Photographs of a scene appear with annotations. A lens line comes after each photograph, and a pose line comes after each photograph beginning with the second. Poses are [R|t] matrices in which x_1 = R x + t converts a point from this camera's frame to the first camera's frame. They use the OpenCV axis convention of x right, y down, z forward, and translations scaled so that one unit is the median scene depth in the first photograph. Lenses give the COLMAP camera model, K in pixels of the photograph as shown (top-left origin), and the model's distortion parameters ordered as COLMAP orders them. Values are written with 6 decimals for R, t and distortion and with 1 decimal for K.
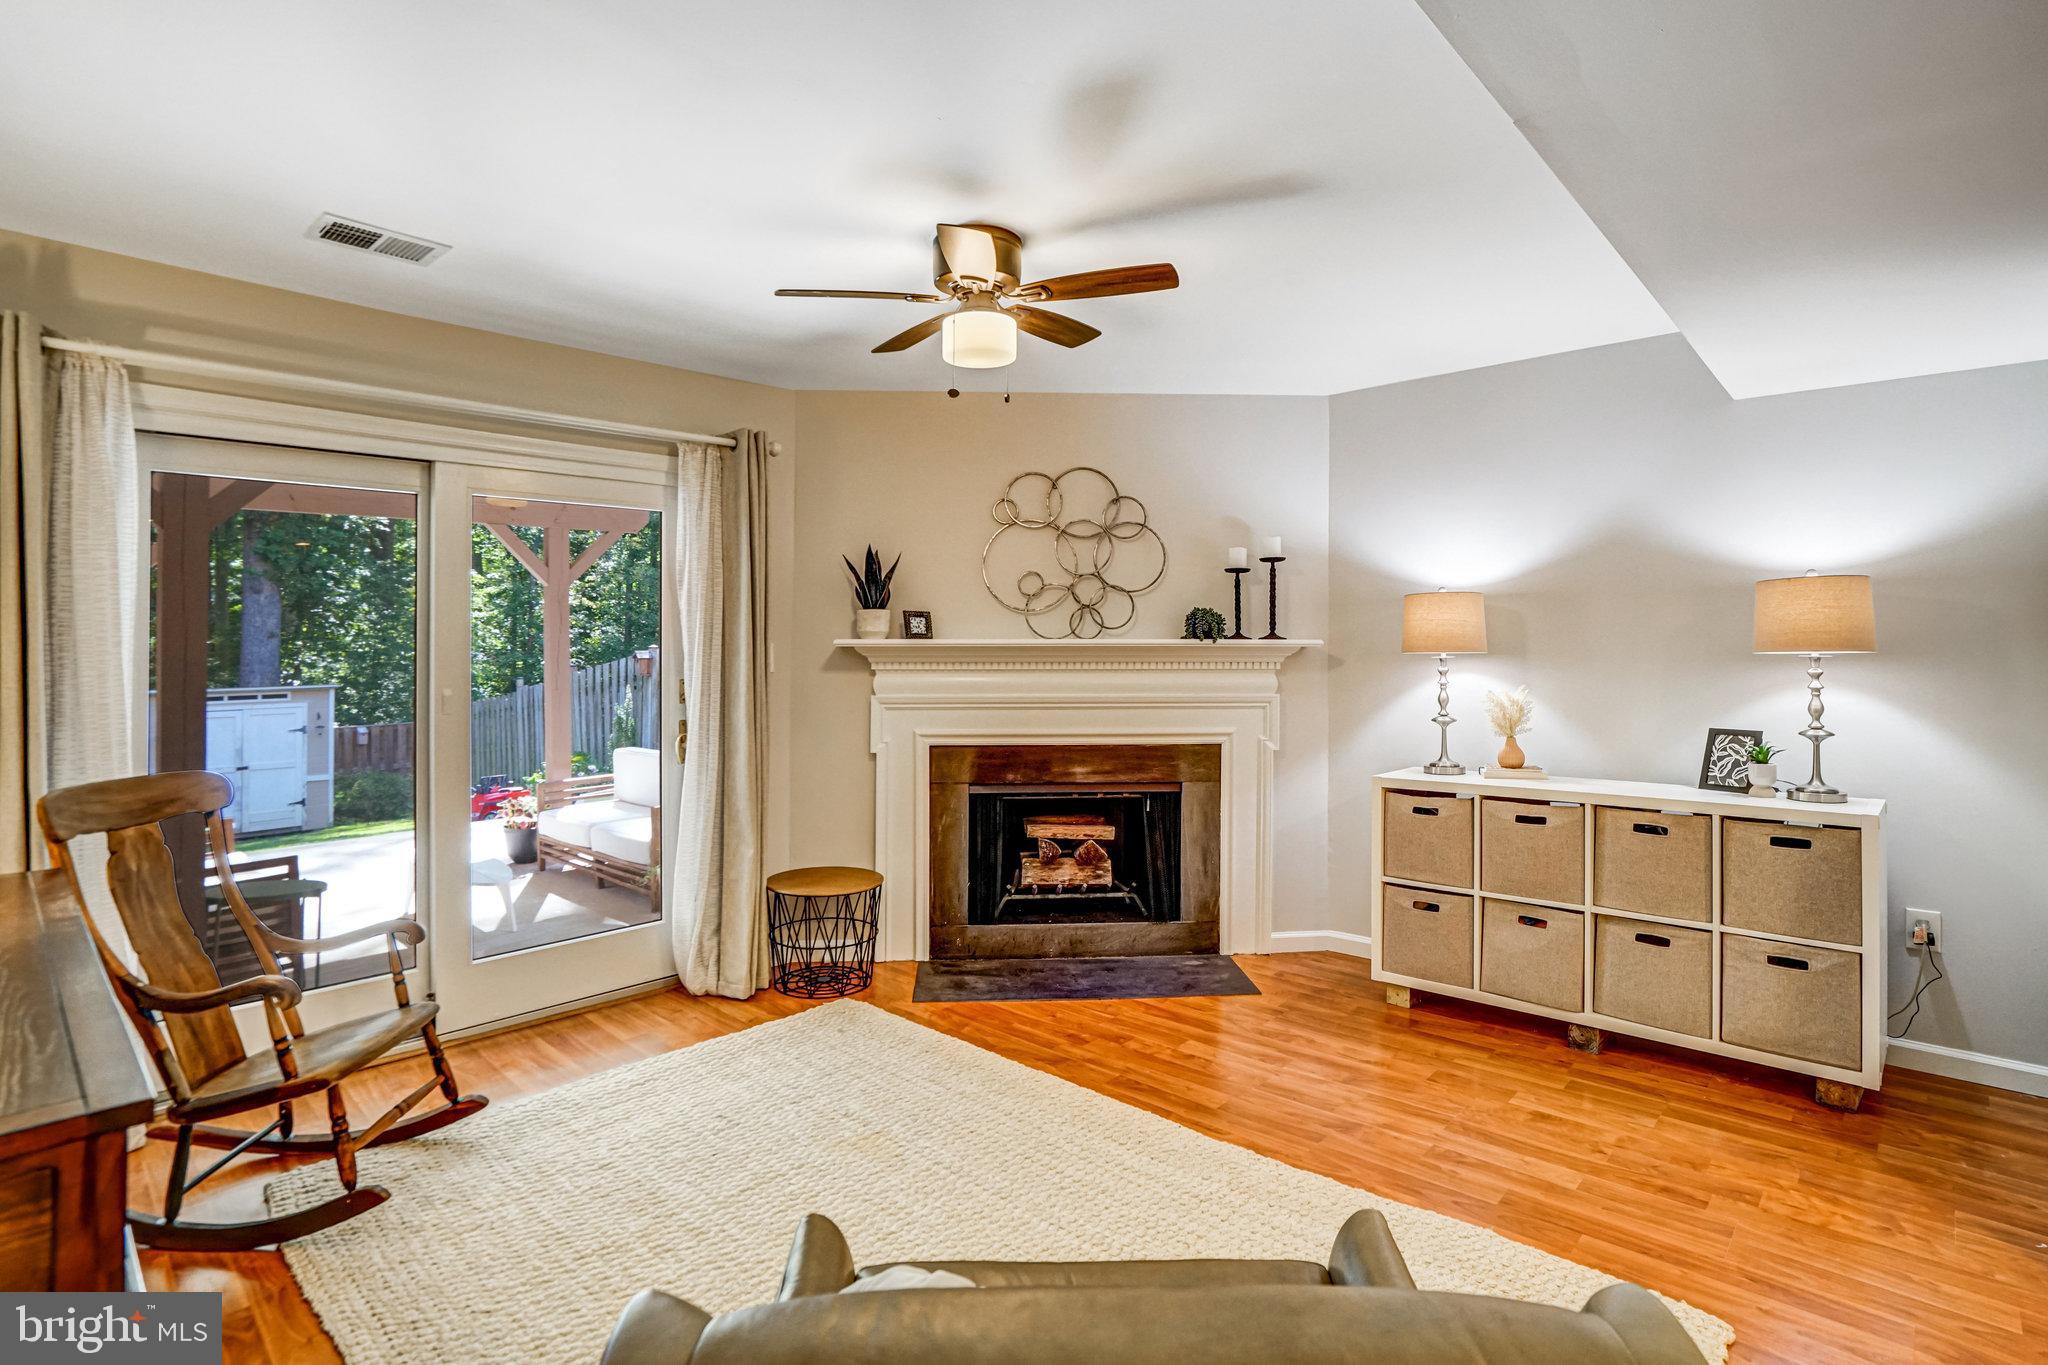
lens RADIAL K [[985.7, 0, 1029.7], [0, 985.7, 634.9], [0, 0, 1]] dist [-0.046674, 0.021132]
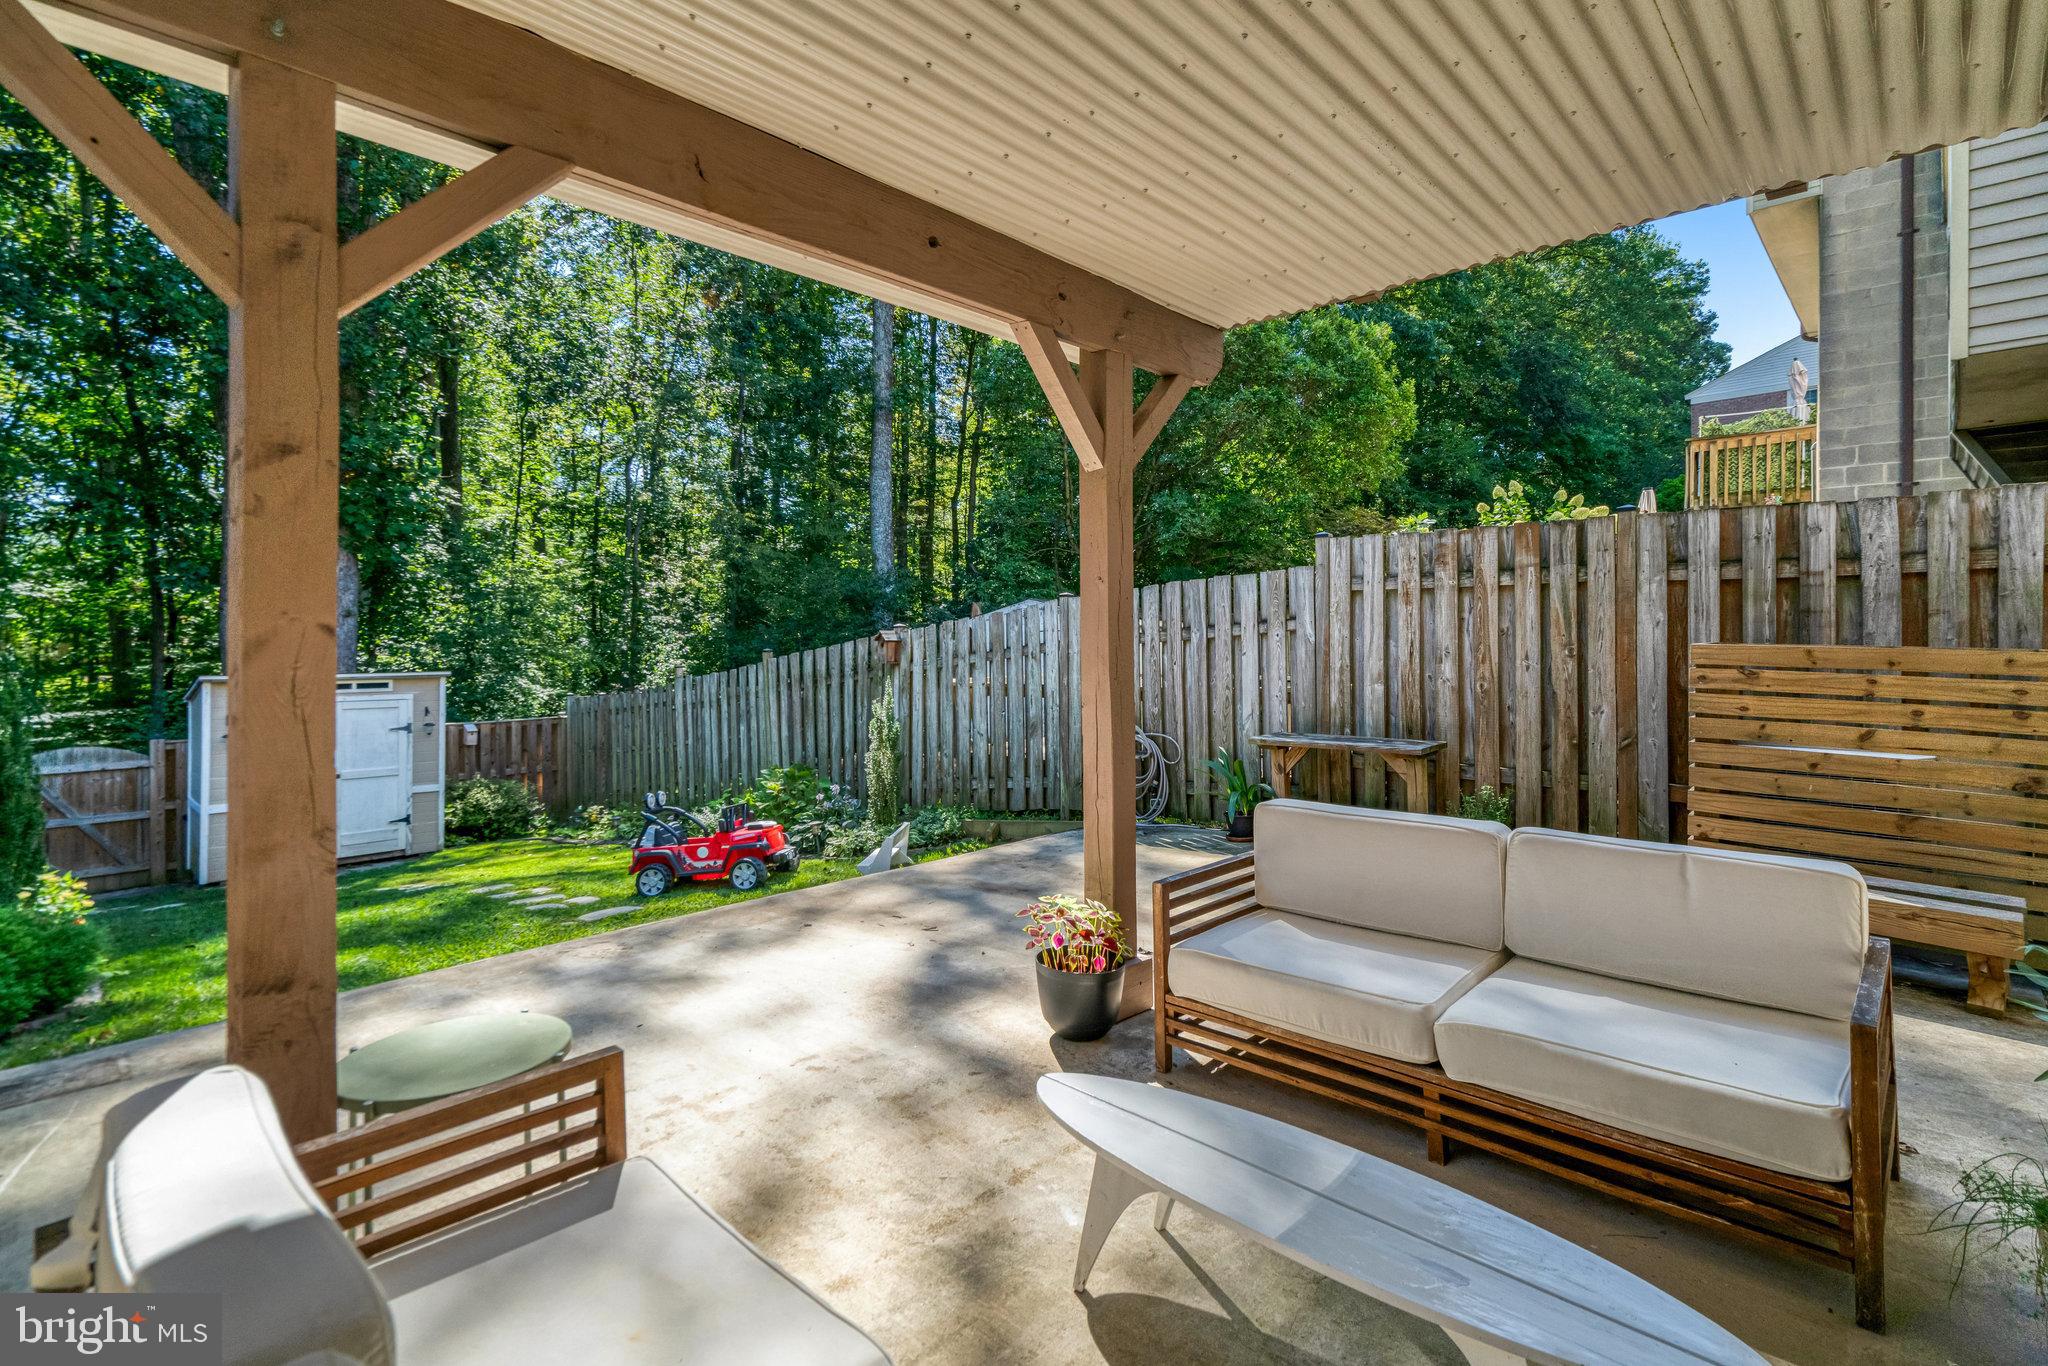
lens RADIAL K [[947.6, 0, 1024.8], [0, 947.6, 652.9], [0, 0, 1]] dist [-0.000024, -0.000073]
pose [[0.999762, 0.013051, -0.017479, -0.940581], [-0.012706, 0.999724, 0.019756, 0.058807], [0.017732, -0.019529, 0.999652, 0.939548]]
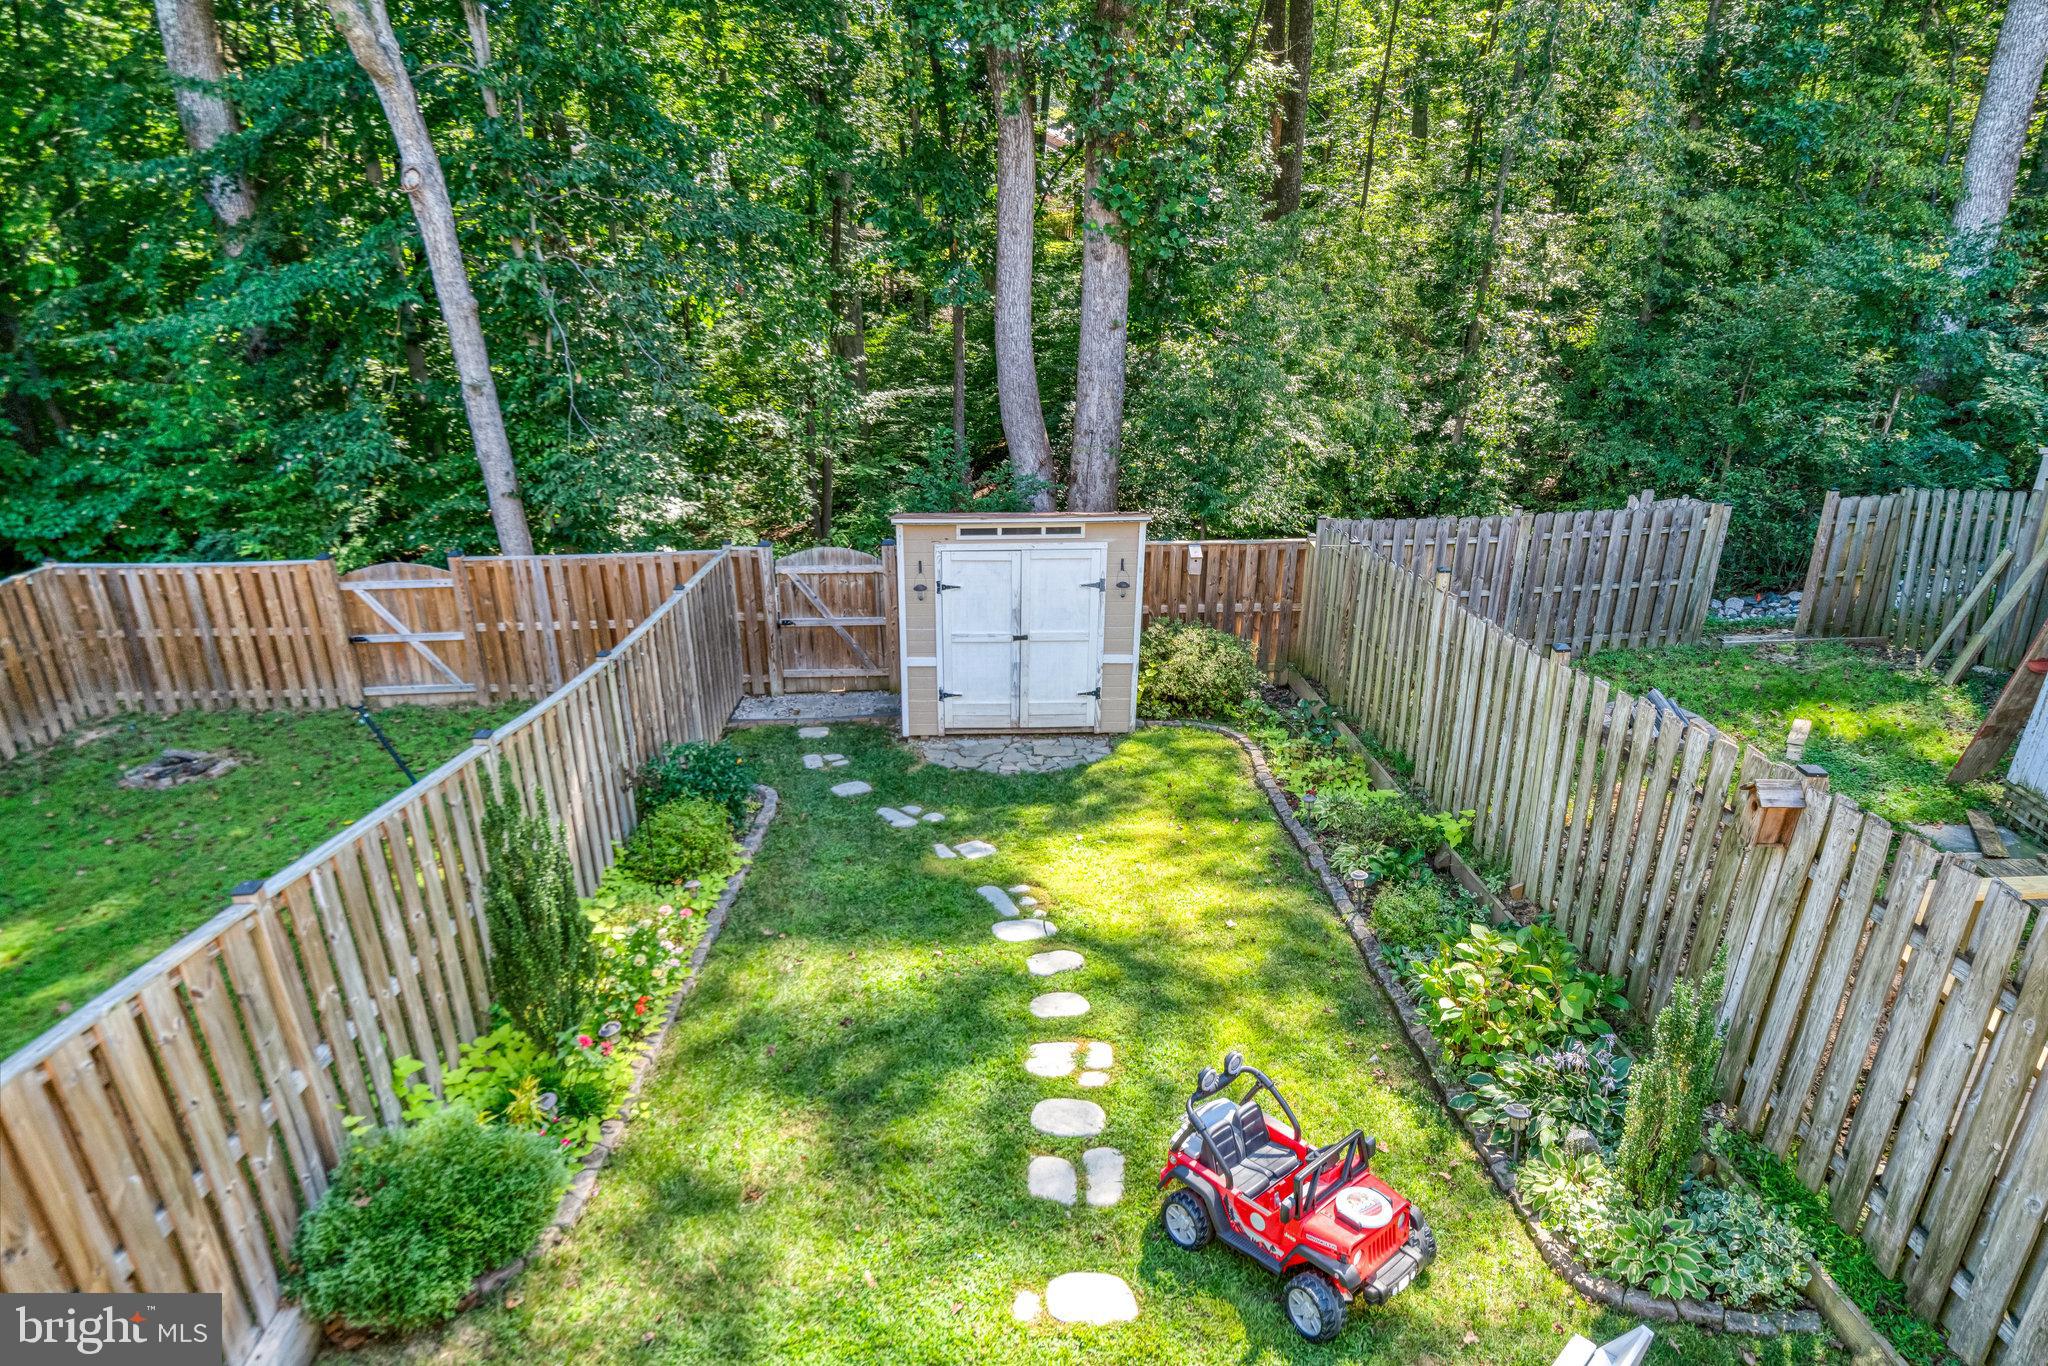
lens RADIAL K [[1214.5, 0, 1027.4], [0, 1214.5, 717.3], [0, 0, 1]] dist [0.007727, 0.000313]
pose [[0.698559, 0.302557, -0.648441, -1.041304], [-0.001207, 0.906706, 0.421760, -0.610899], [0.715552, -0.293841, 0.633753, 1.825706]]
